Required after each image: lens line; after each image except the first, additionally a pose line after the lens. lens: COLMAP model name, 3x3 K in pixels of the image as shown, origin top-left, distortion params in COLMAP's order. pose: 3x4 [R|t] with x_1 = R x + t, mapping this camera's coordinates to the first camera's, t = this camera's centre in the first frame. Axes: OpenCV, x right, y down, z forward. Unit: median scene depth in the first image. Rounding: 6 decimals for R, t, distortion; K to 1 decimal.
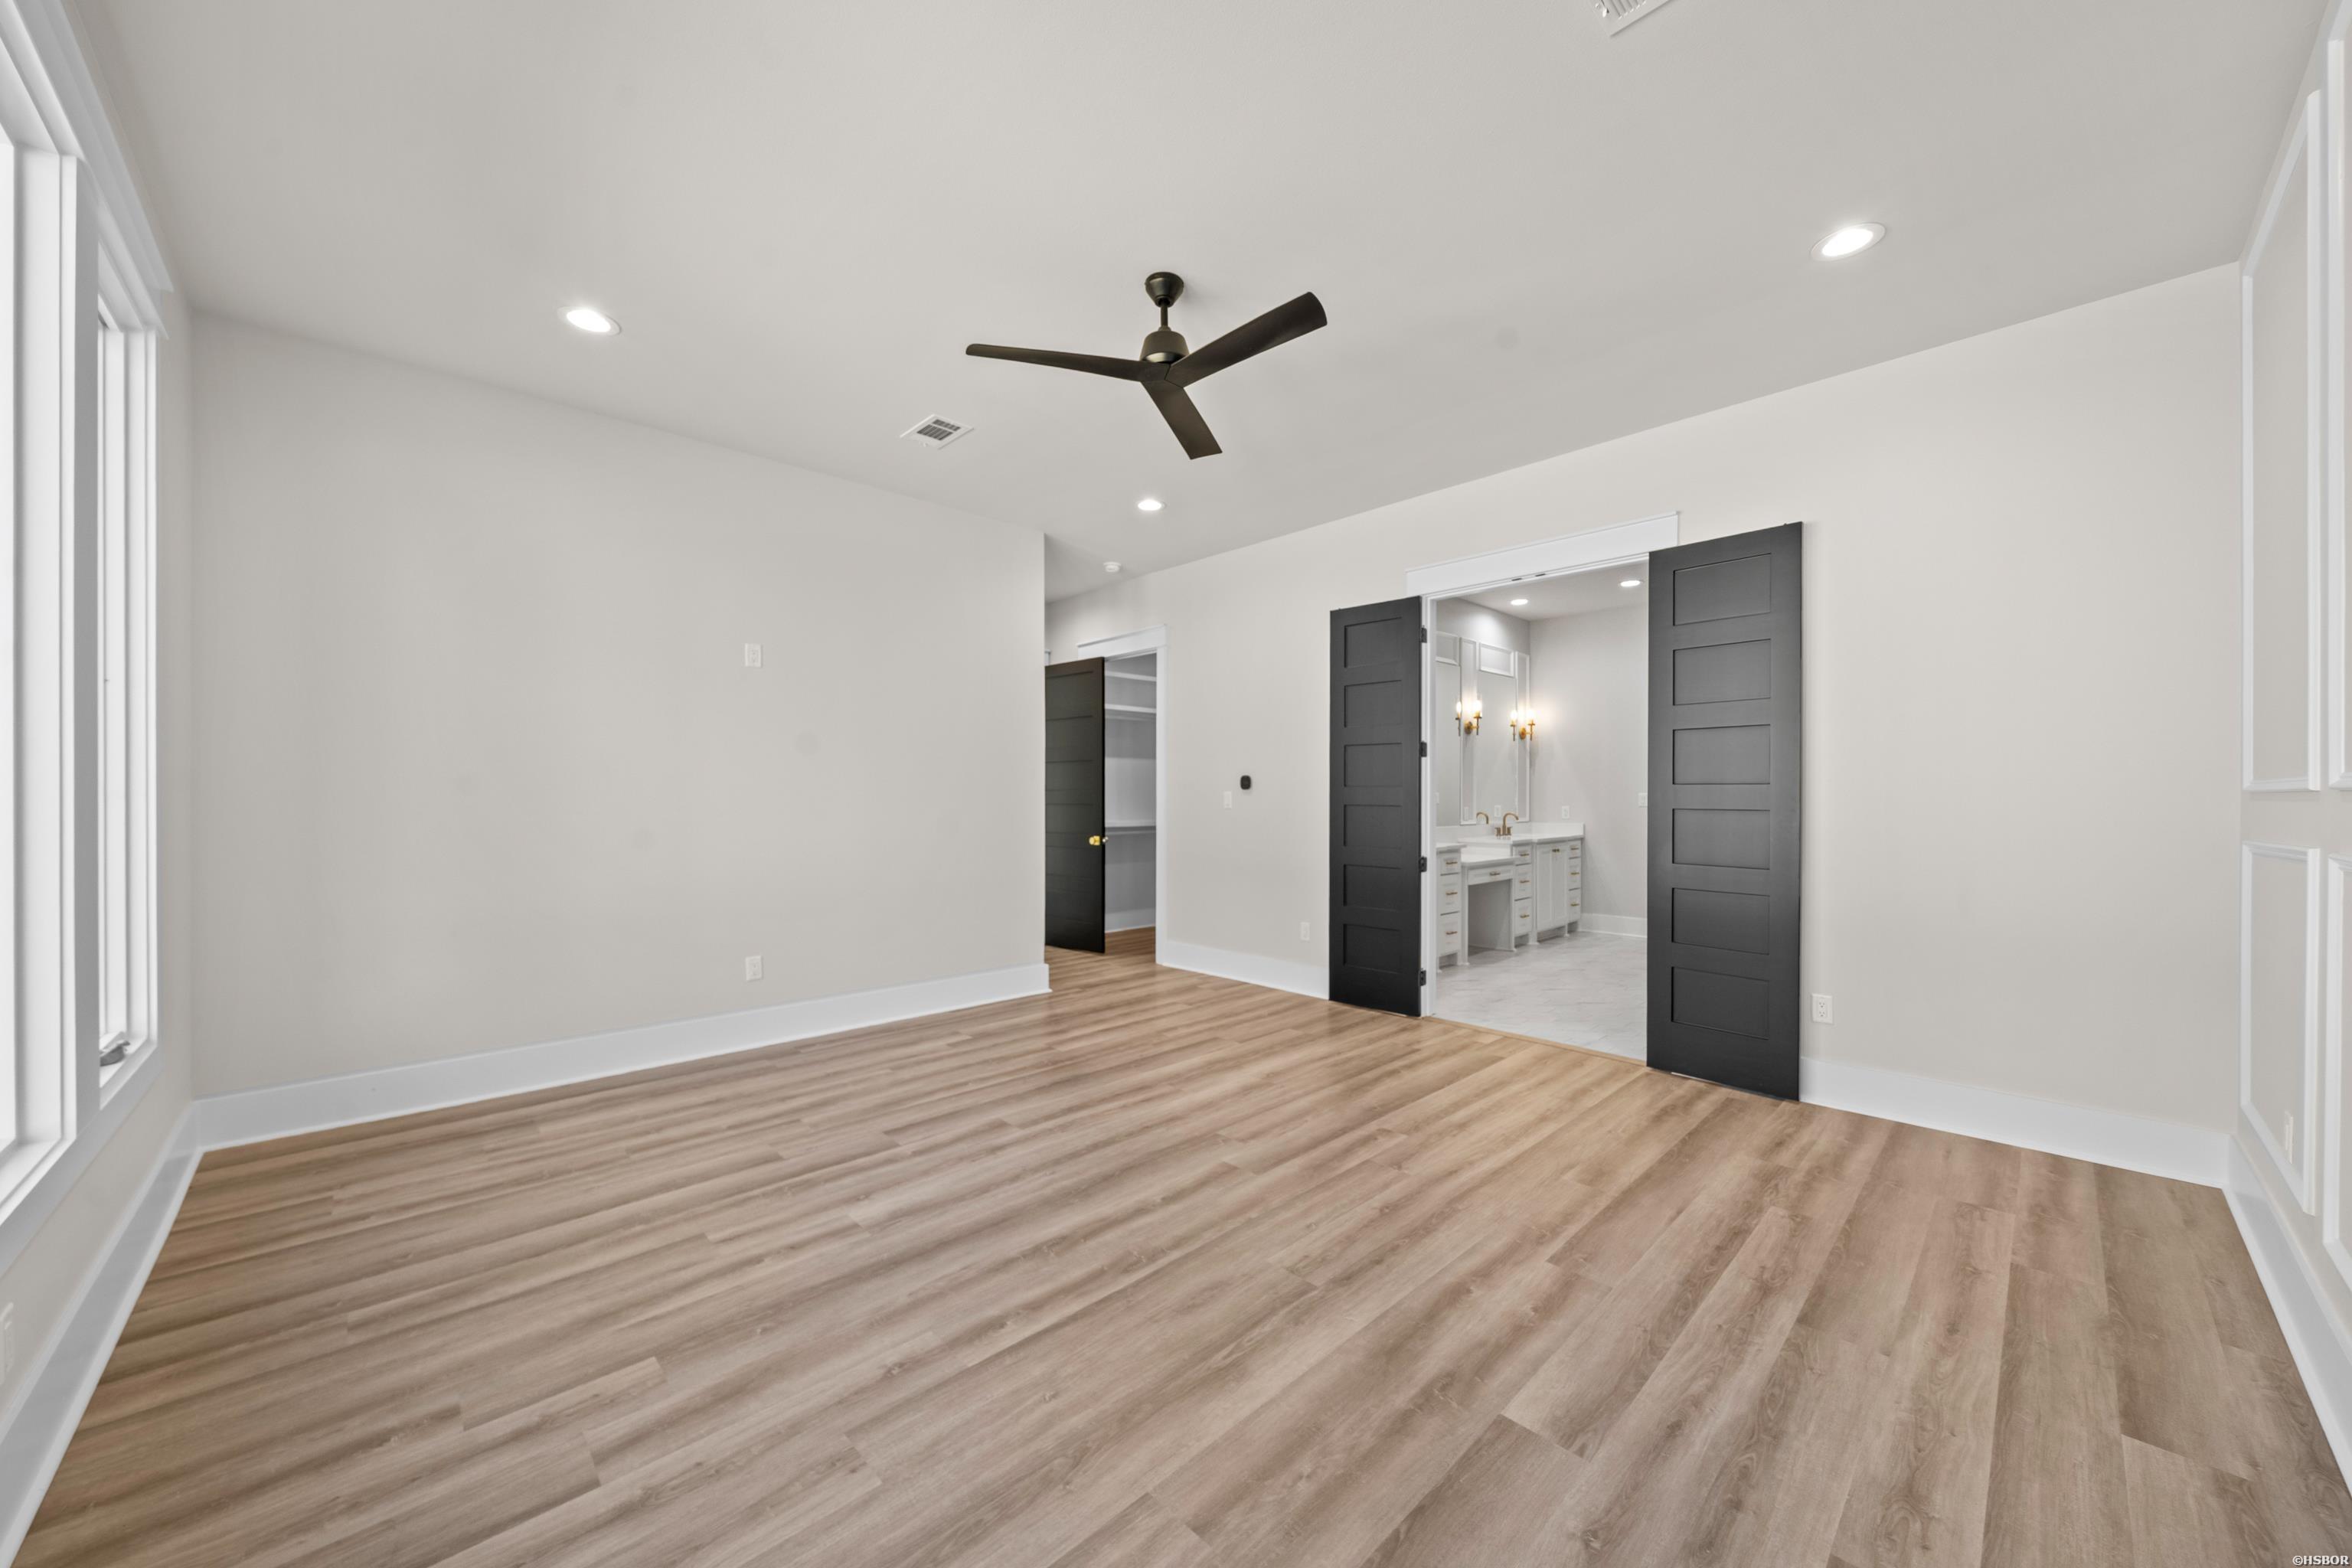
lens RADIAL K [[809.3, 0, 1190.0], [0, 809.3, 793.4], [0, 0, 1]] dist [-0.001419, -0.000168]
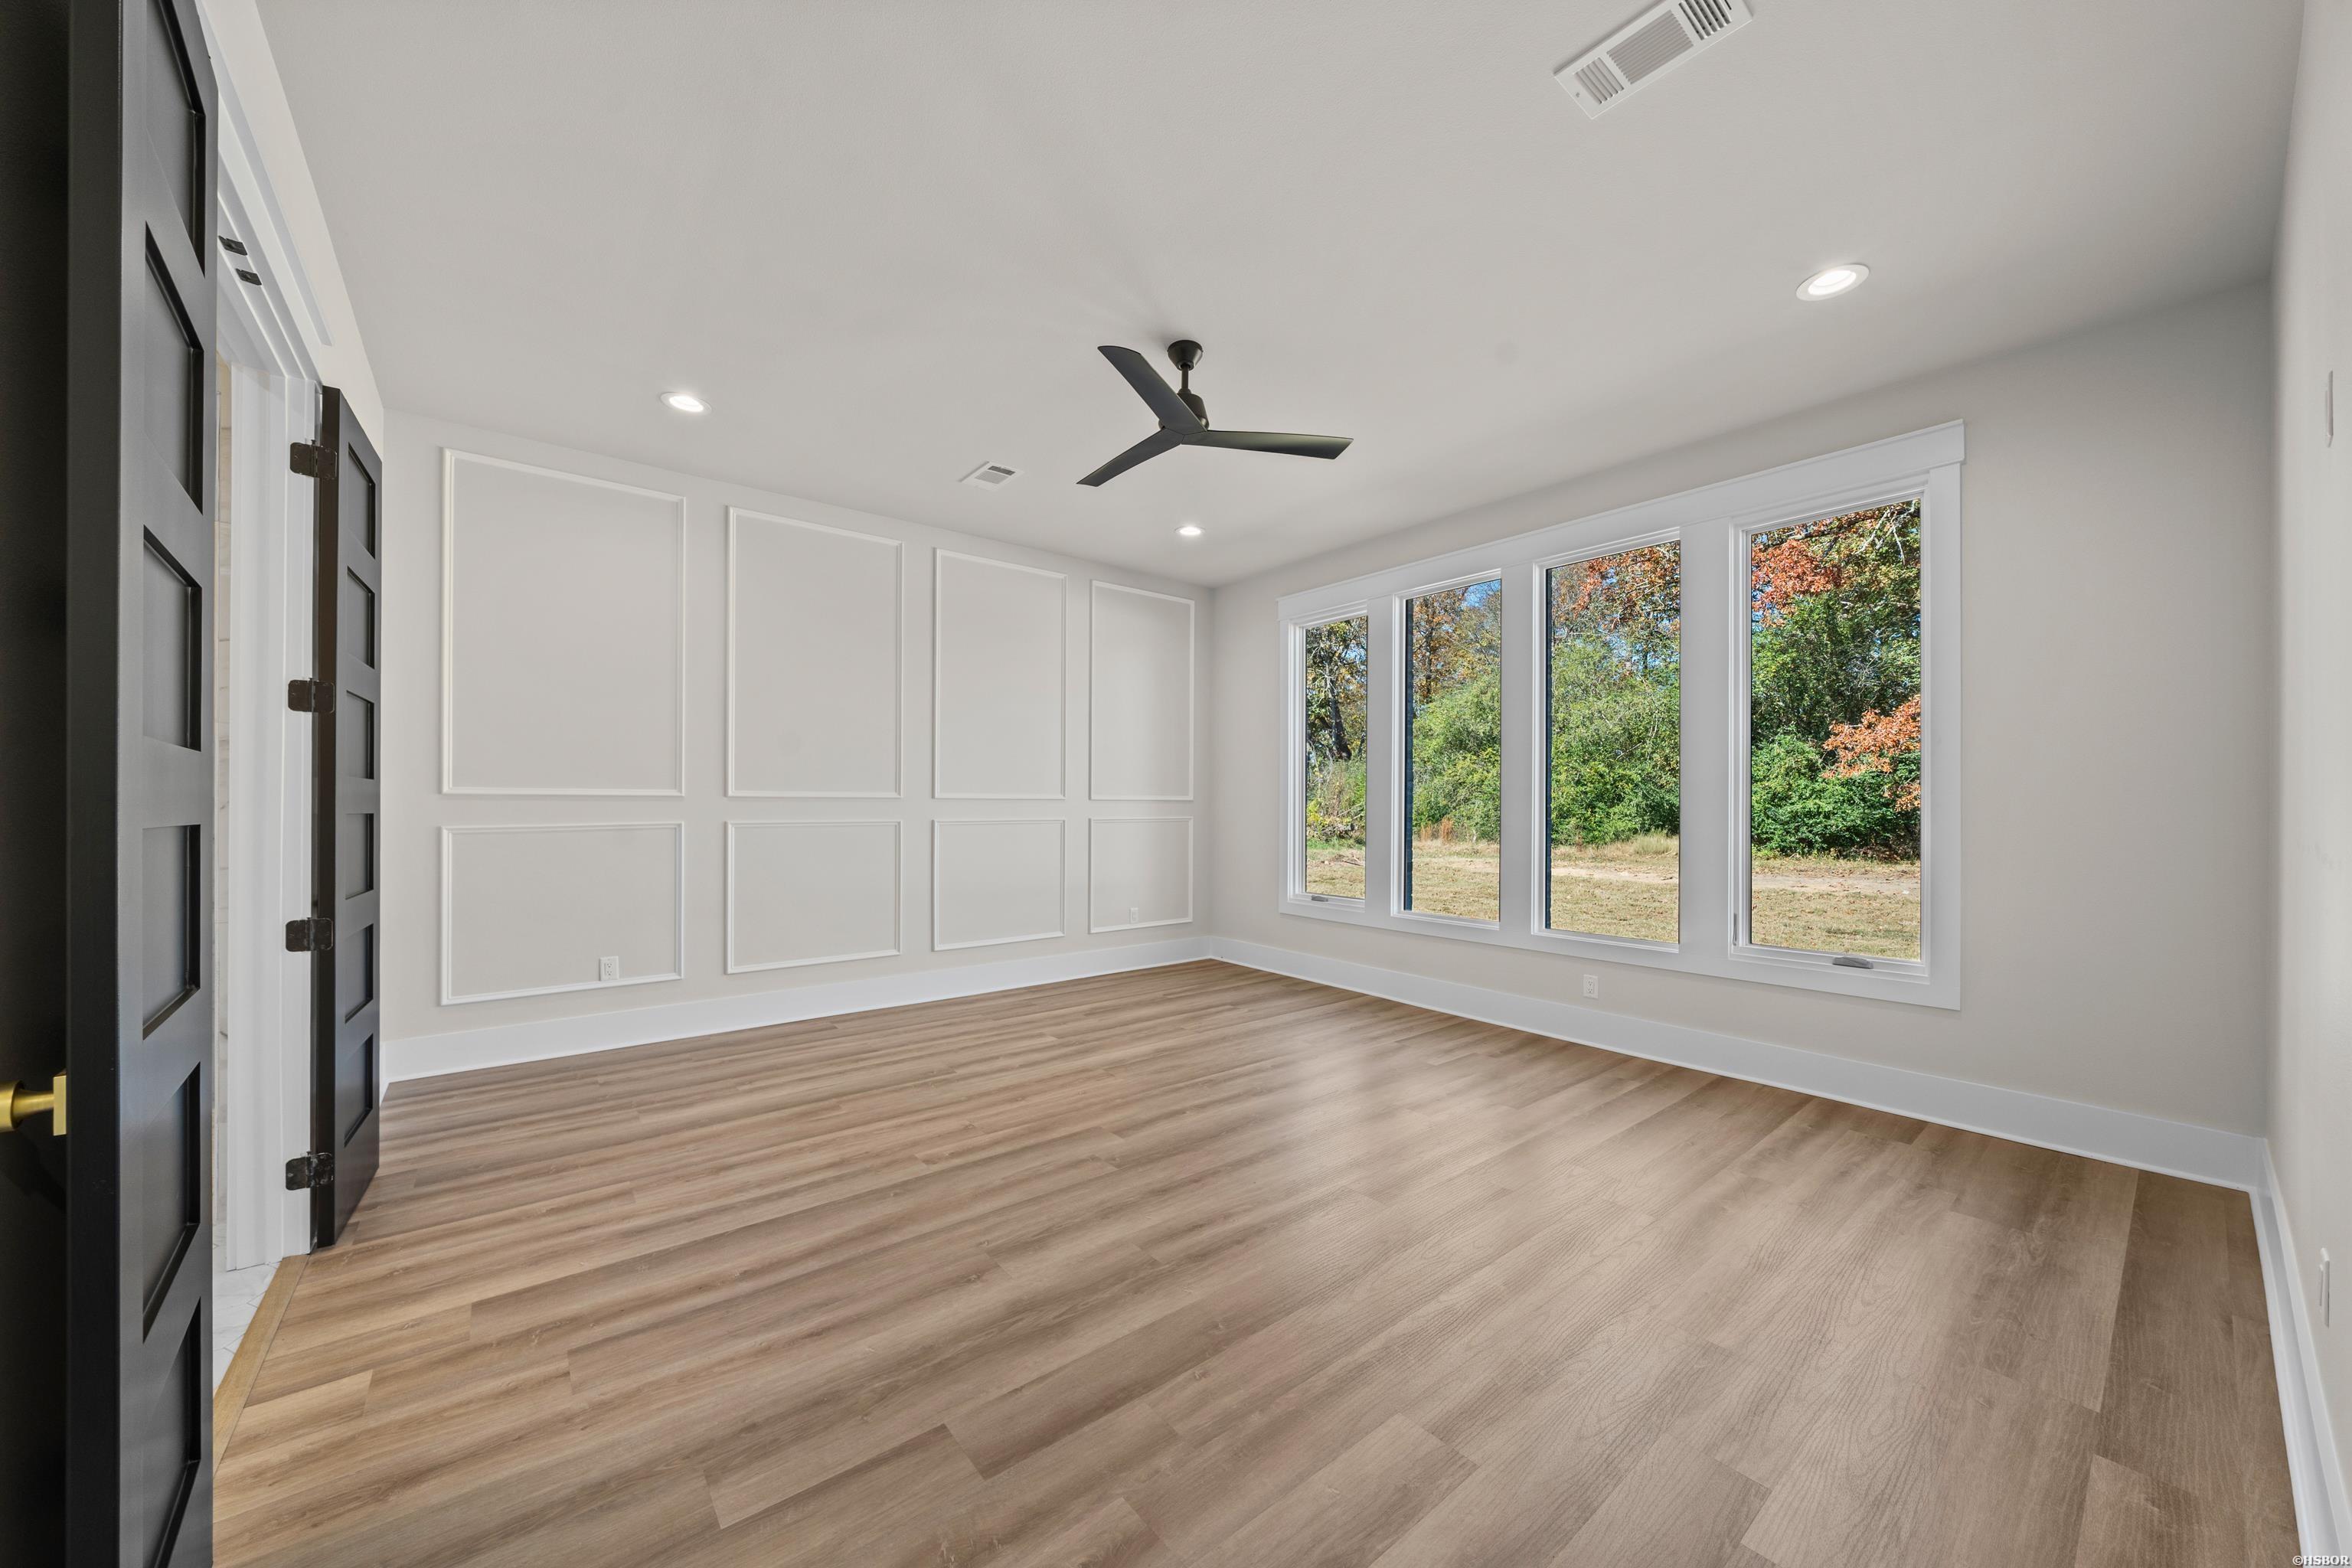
lens RADIAL K [[809.8, 0, 1184.3], [0, 809.8, 804.4], [0, 0, 1]] dist [-0.001918, 0.000212]
pose [[-0.996823, -0.006675, 0.079365, -0.107446], [-0.006971, 0.999970, -0.003461, 0.023559], [-0.079340, -0.004004, -0.996840, 1.867218]]
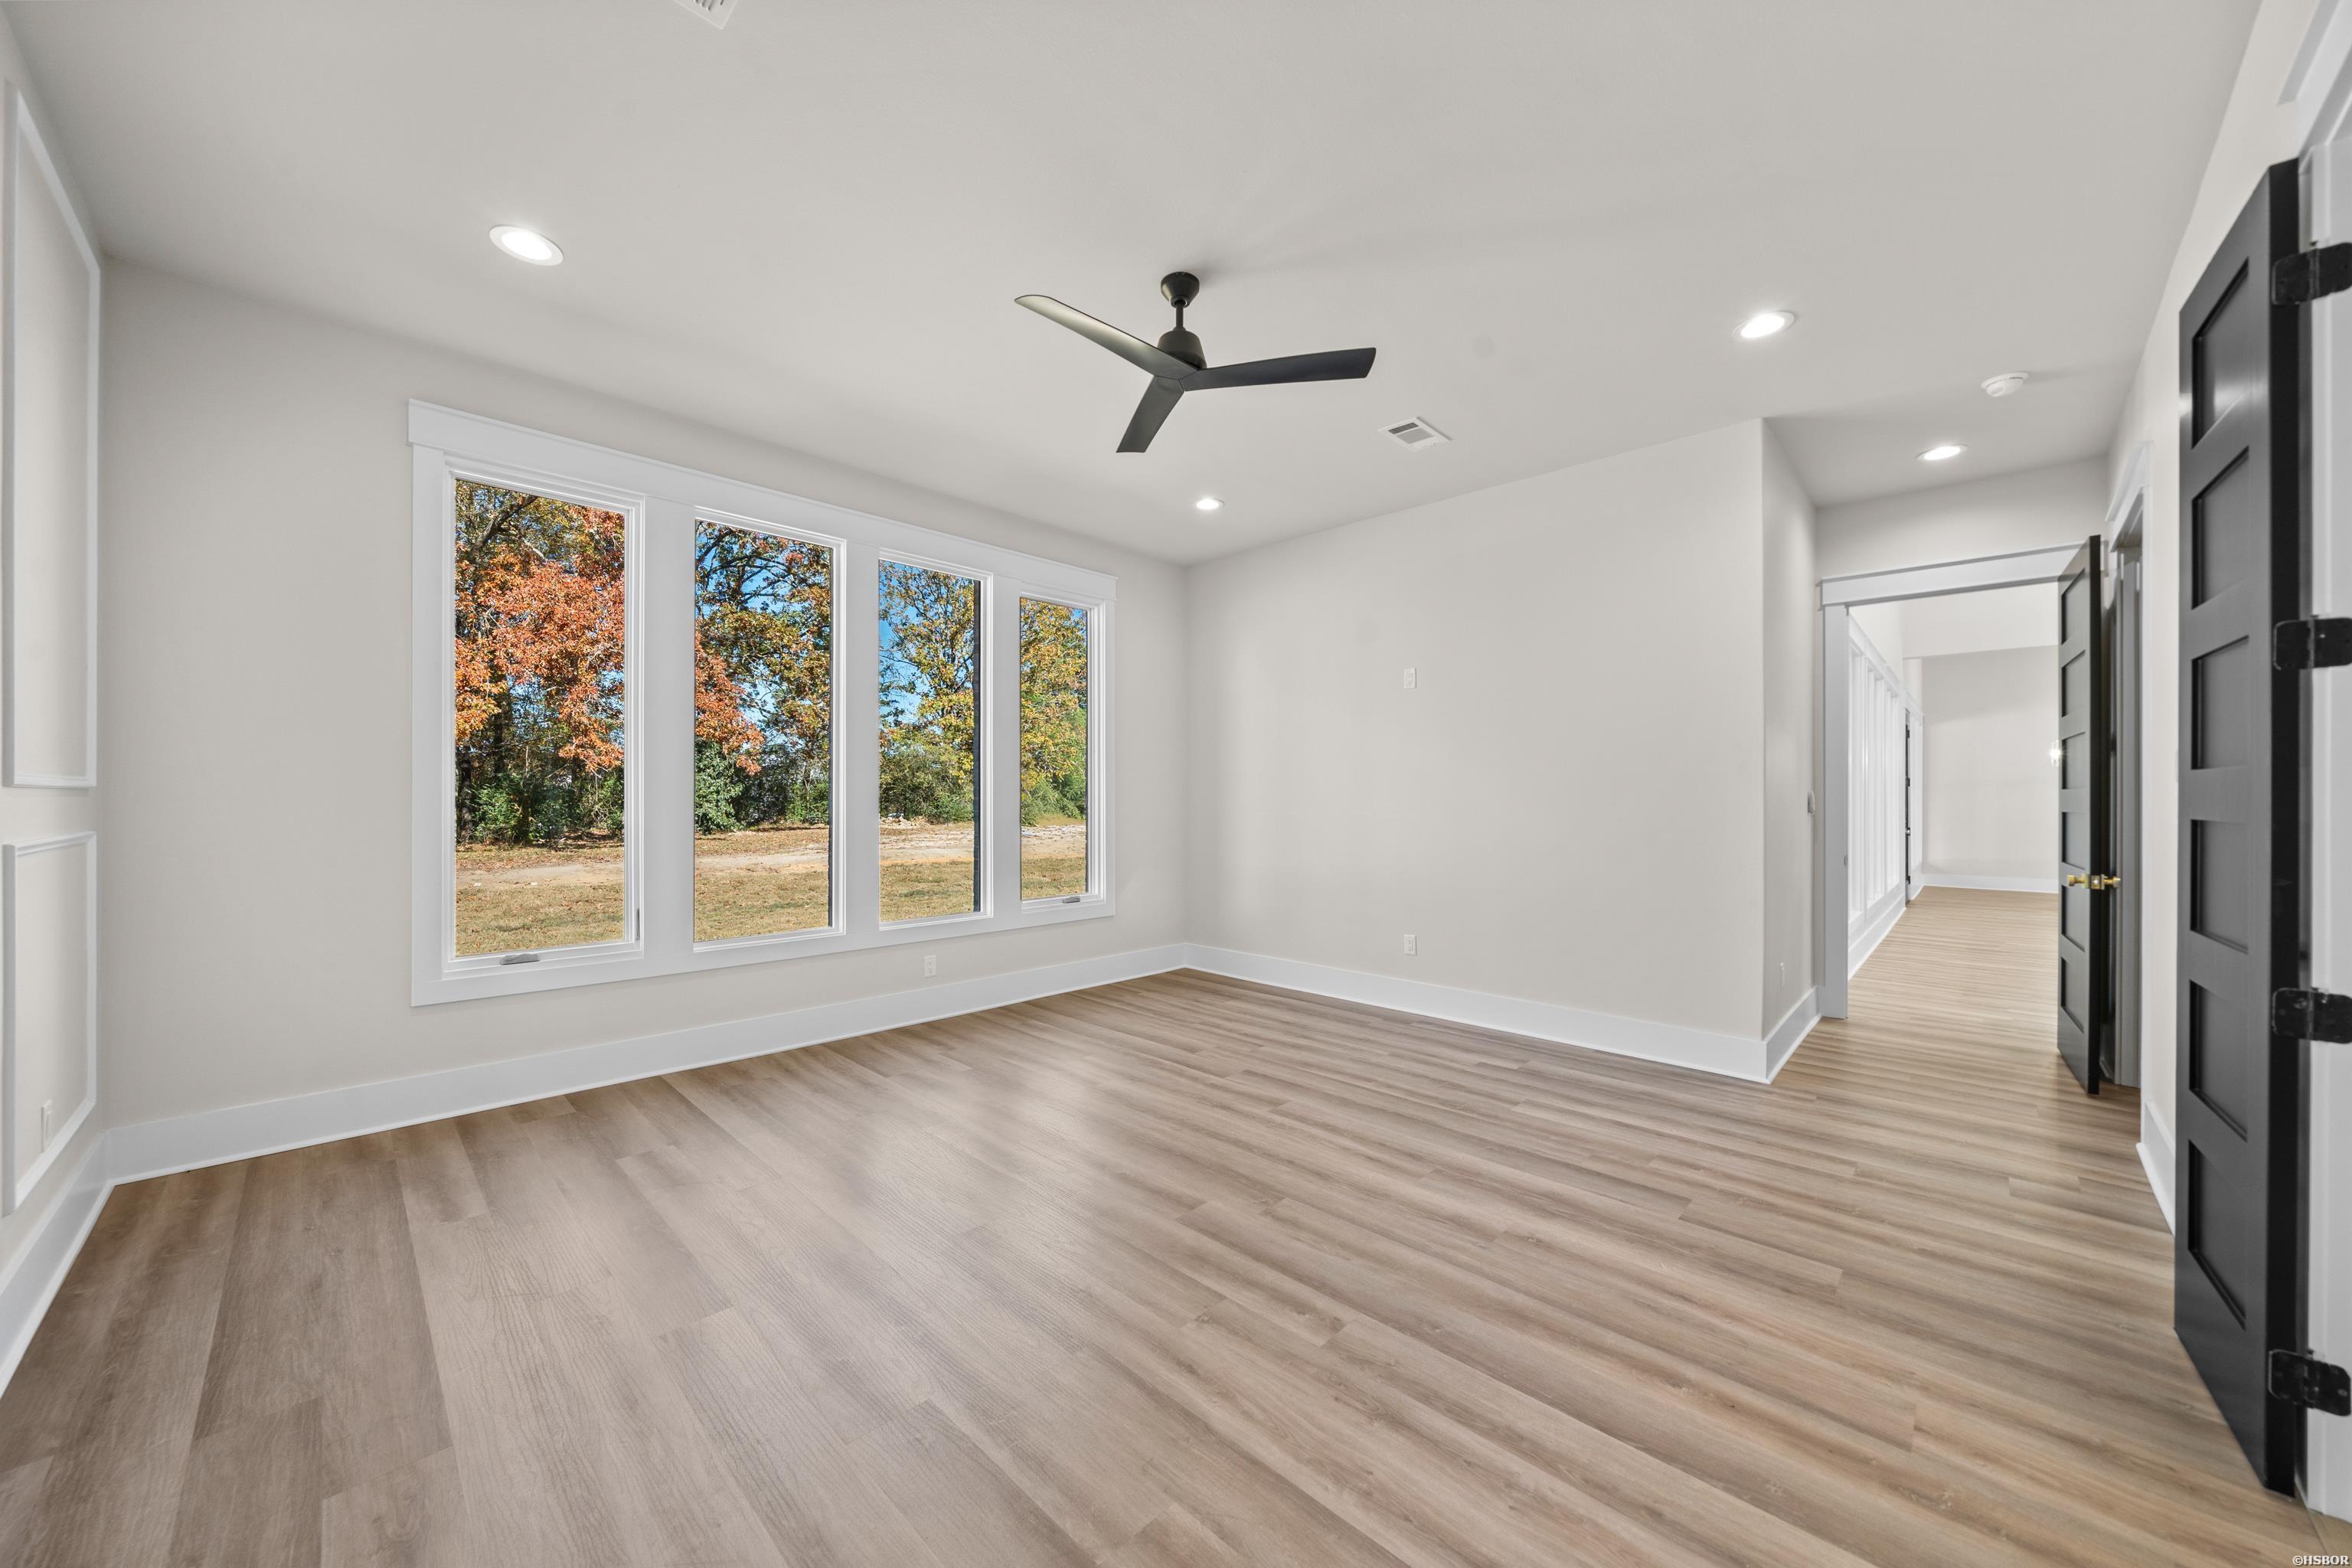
lens RADIAL K [[859.7, 0, 1182.9], [0, 859.7, 792.0], [0, 0, 1]] dist [-0.004849, -0.000385]
pose [[0.036896, -0.009371, -0.999275, 0.884327], [0.002253, 0.999954, -0.009294, 0.021797], [0.999317, -0.001909, 0.036916, 0.860722]]
